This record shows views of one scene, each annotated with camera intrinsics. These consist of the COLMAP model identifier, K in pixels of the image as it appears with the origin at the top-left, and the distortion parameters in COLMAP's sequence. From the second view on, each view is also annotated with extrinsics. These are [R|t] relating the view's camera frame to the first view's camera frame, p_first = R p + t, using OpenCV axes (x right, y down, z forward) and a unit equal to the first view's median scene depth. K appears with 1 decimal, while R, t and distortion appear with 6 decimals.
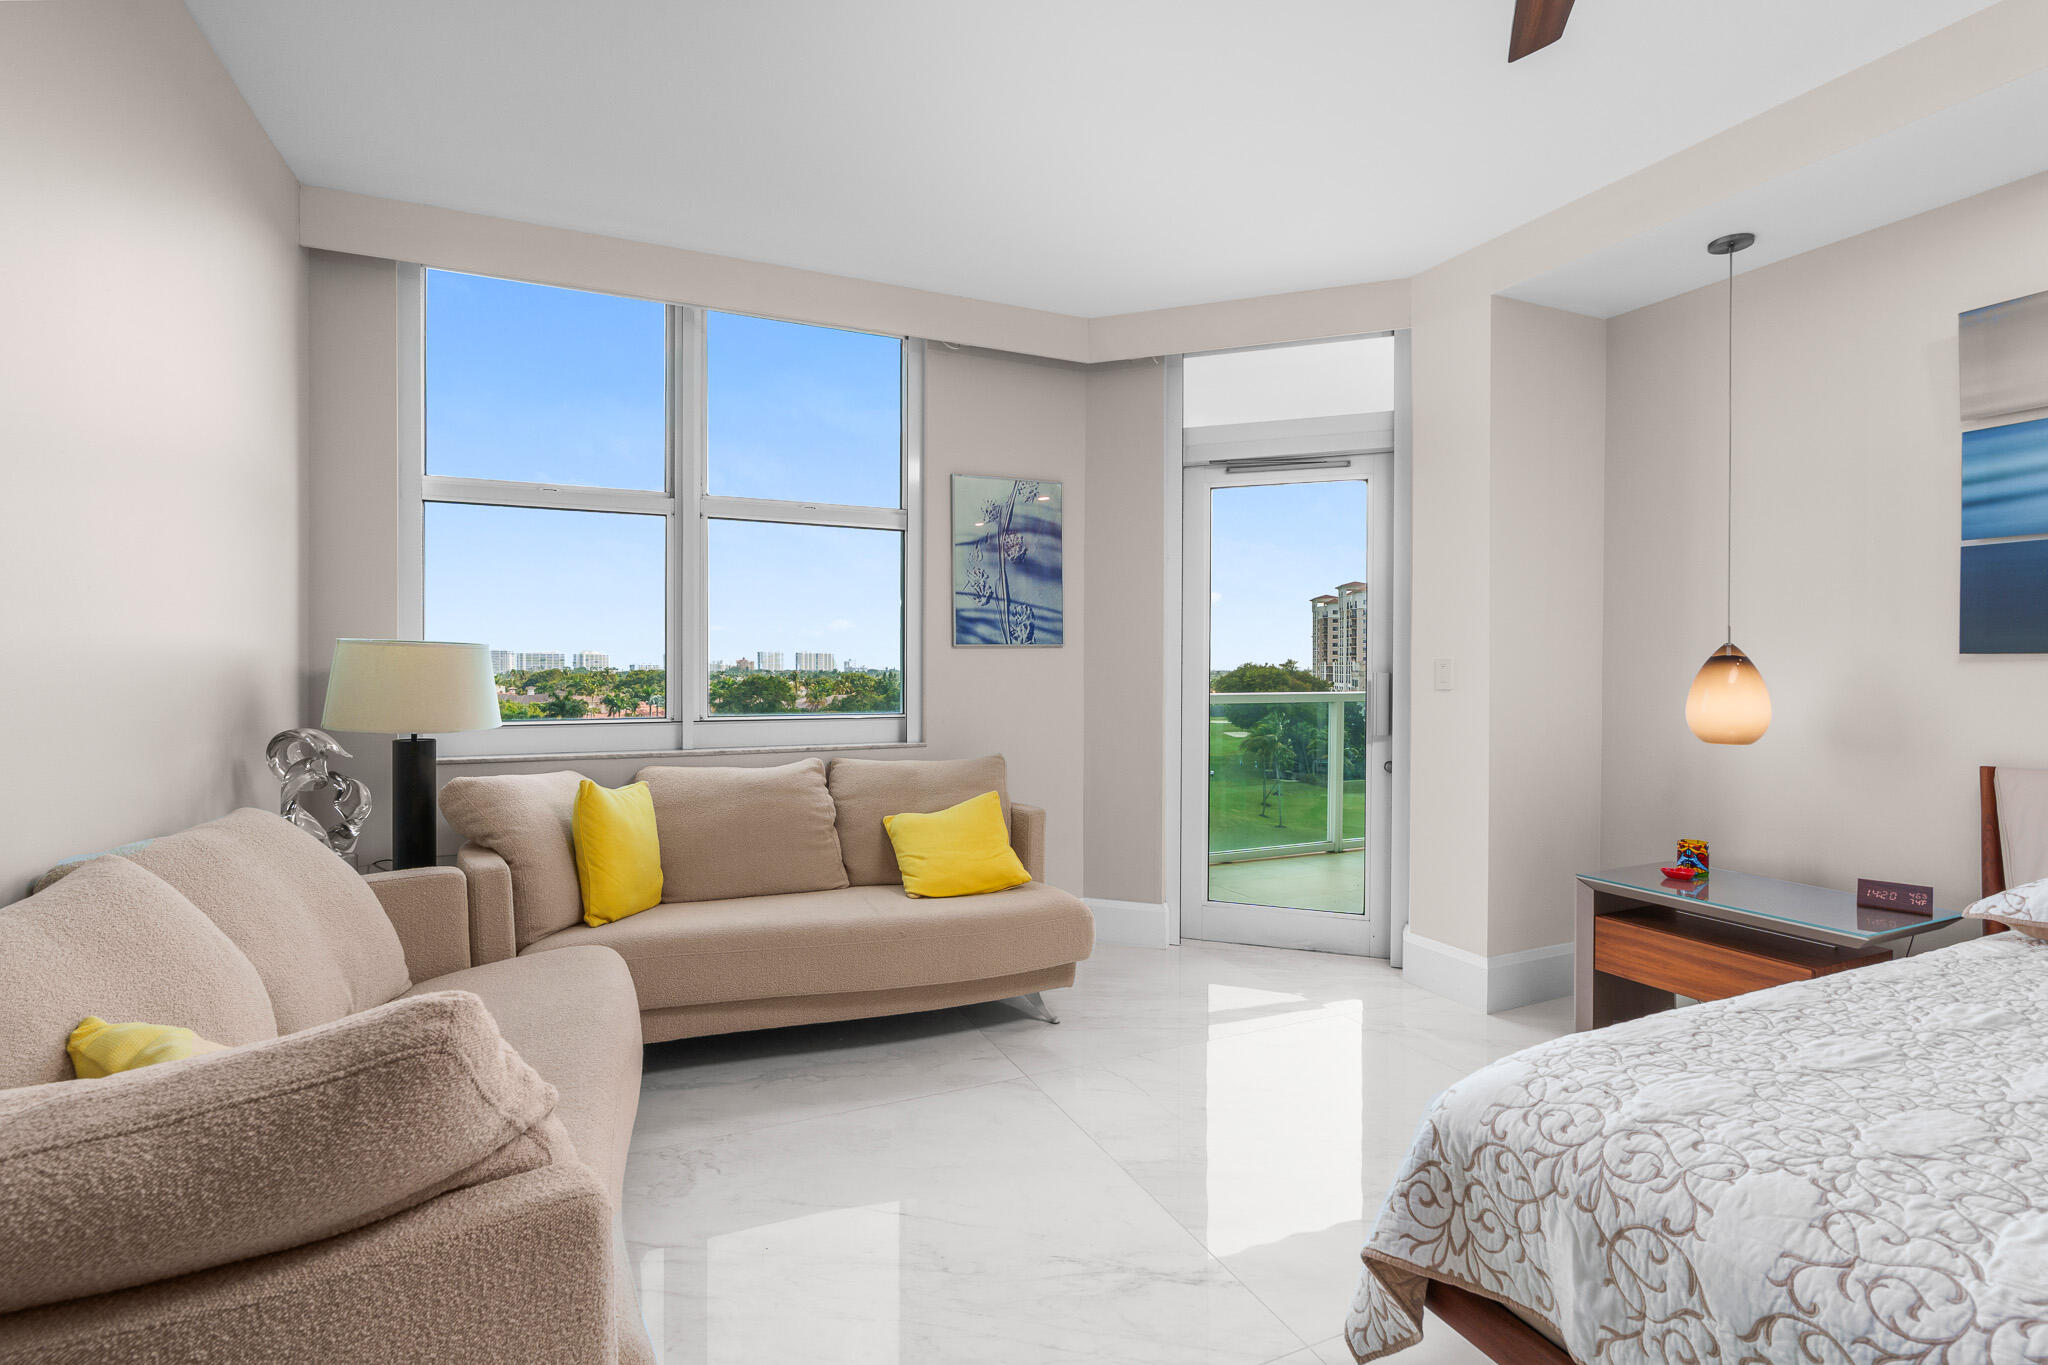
lens RADIAL K [[924.4, 0, 1031.5], [0, 924.4, 678.5], [0, 0, 1]] dist [-0.008224, 0.000876]
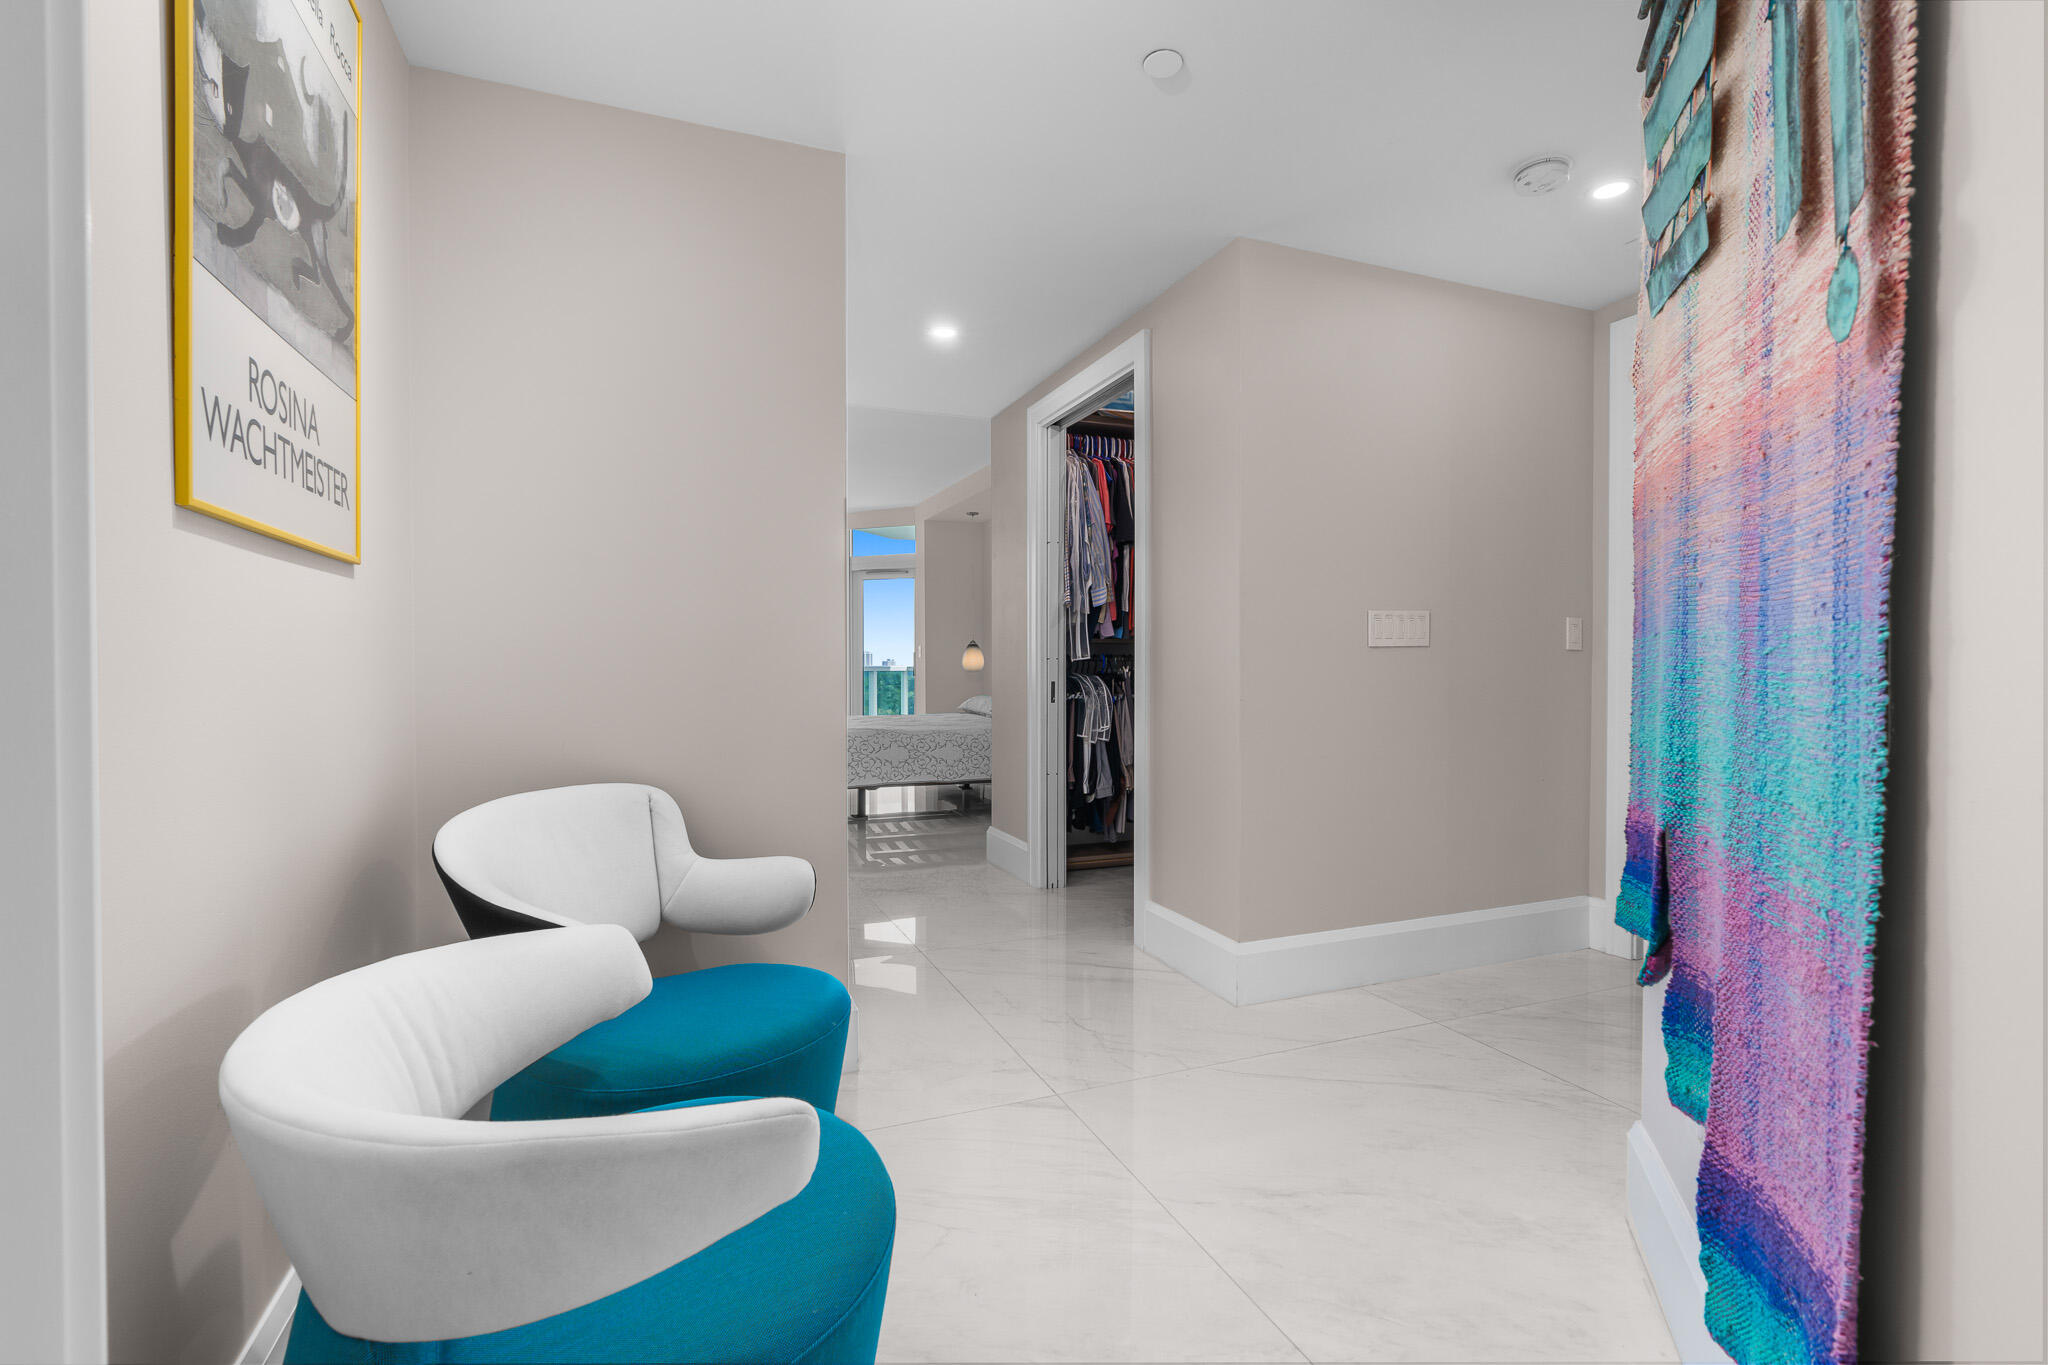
lens RADIAL K [[924.4, 0, 1031.5], [0, 924.4, 678.5], [0, 0, 1]] dist [-0.008224, 0.000876]
pose [[0.999130, -0.004549, -0.041456, 0.799047], [0.004729, 0.999980, 0.004250, 0.059976], [0.041436, -0.004442, 0.999131, -1.591854]]
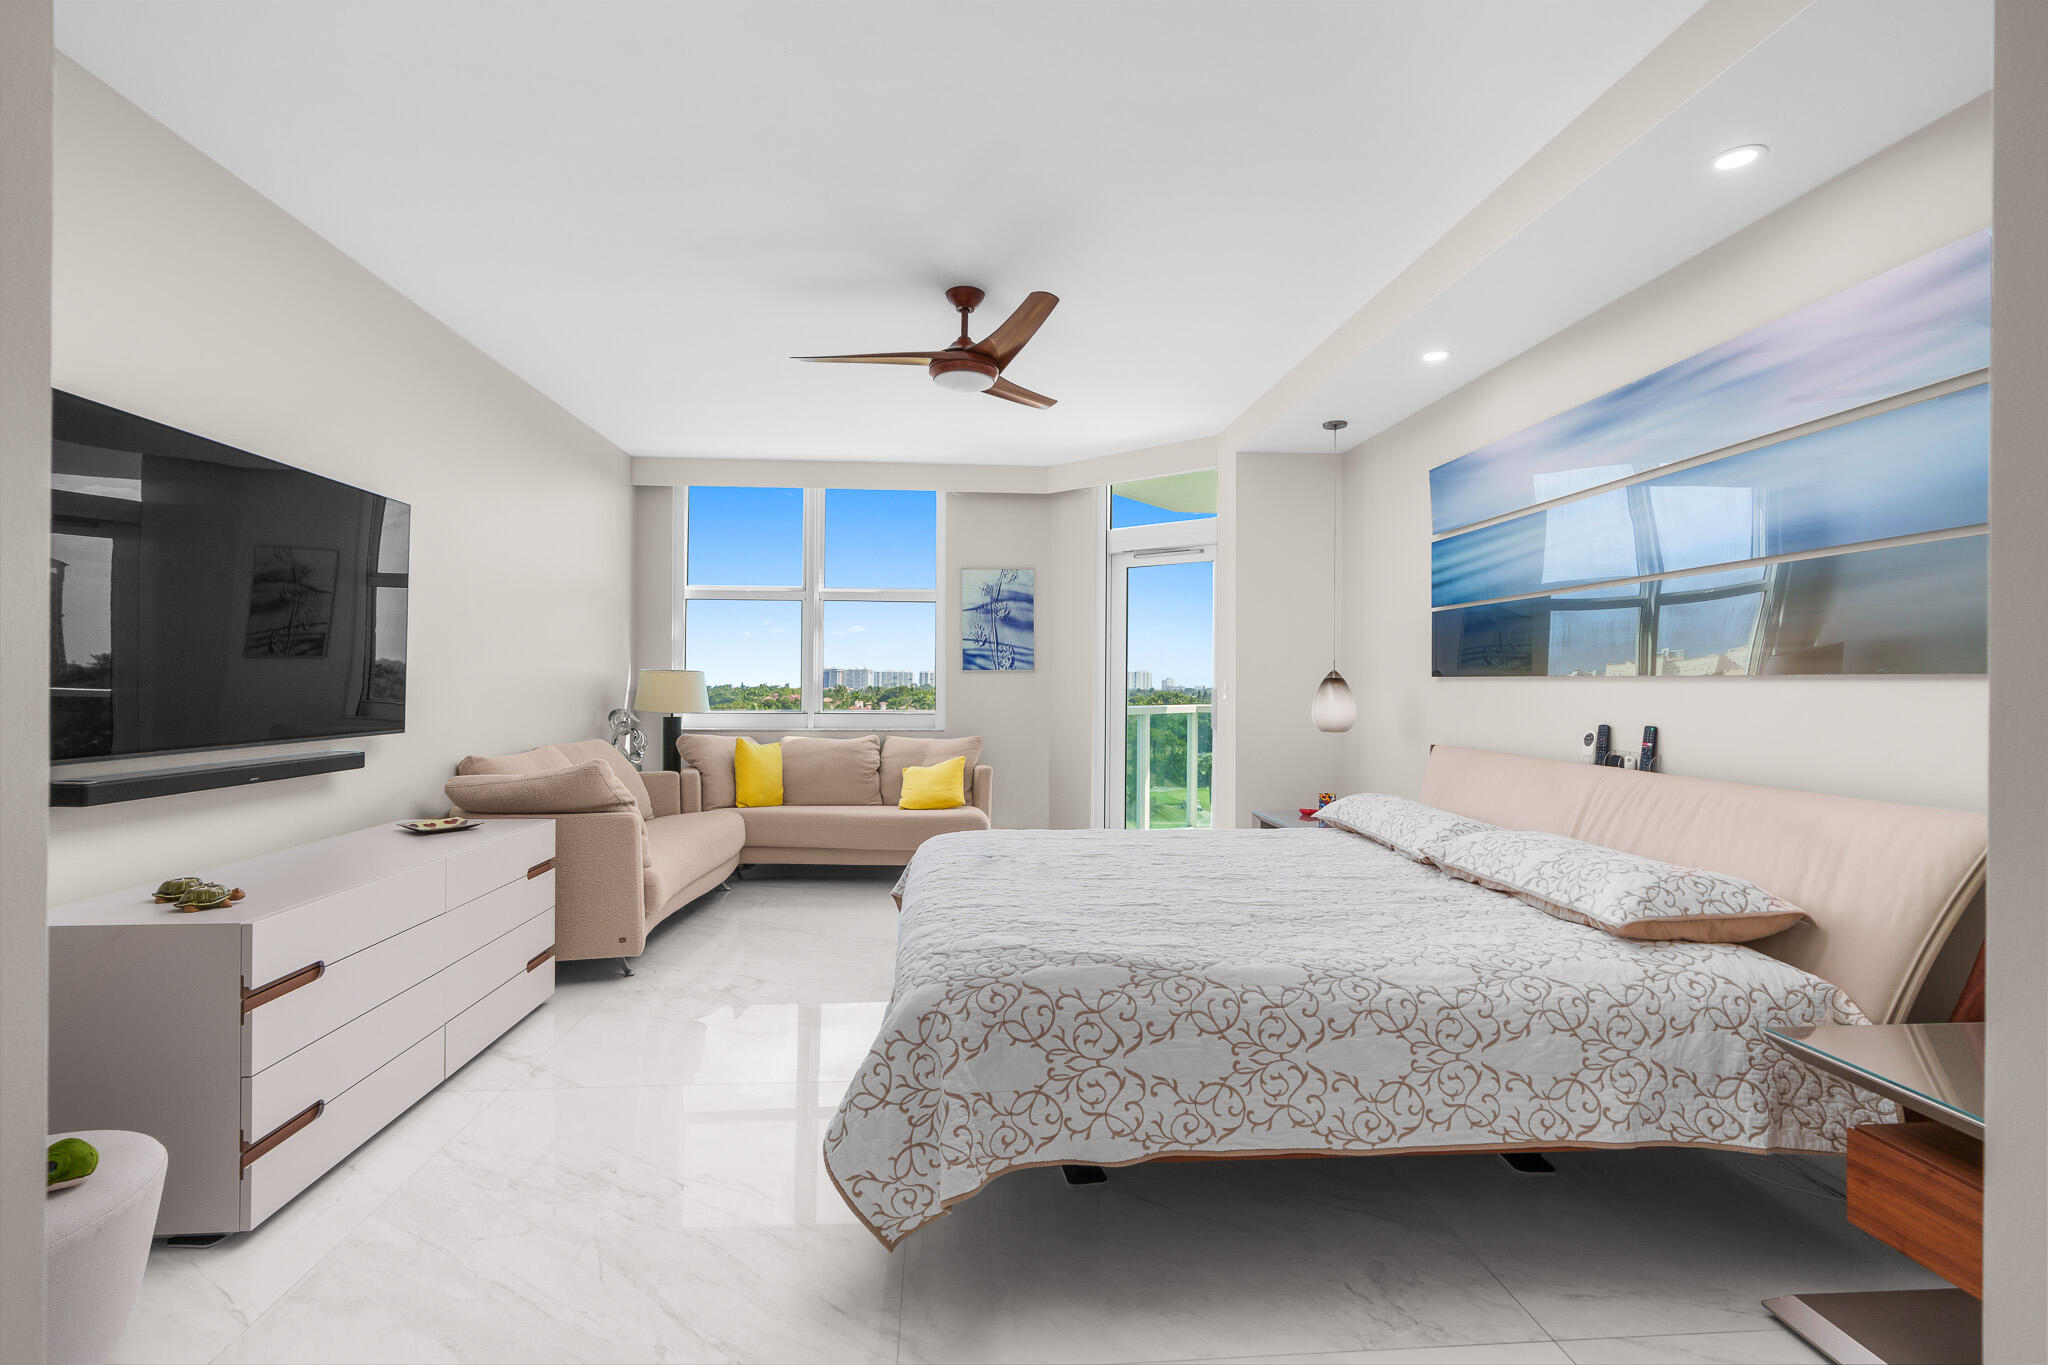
lens RADIAL K [[924.4, 0, 1031.5], [0, 924.4, 678.5], [0, 0, 1]] dist [-0.008224, 0.000876]
pose [[0.942519, 0.000950, -0.334150, 0.585953], [-0.007577, 0.999800, -0.018529, 0.007483], [0.334066, 0.019996, 0.942338, -0.521580]]
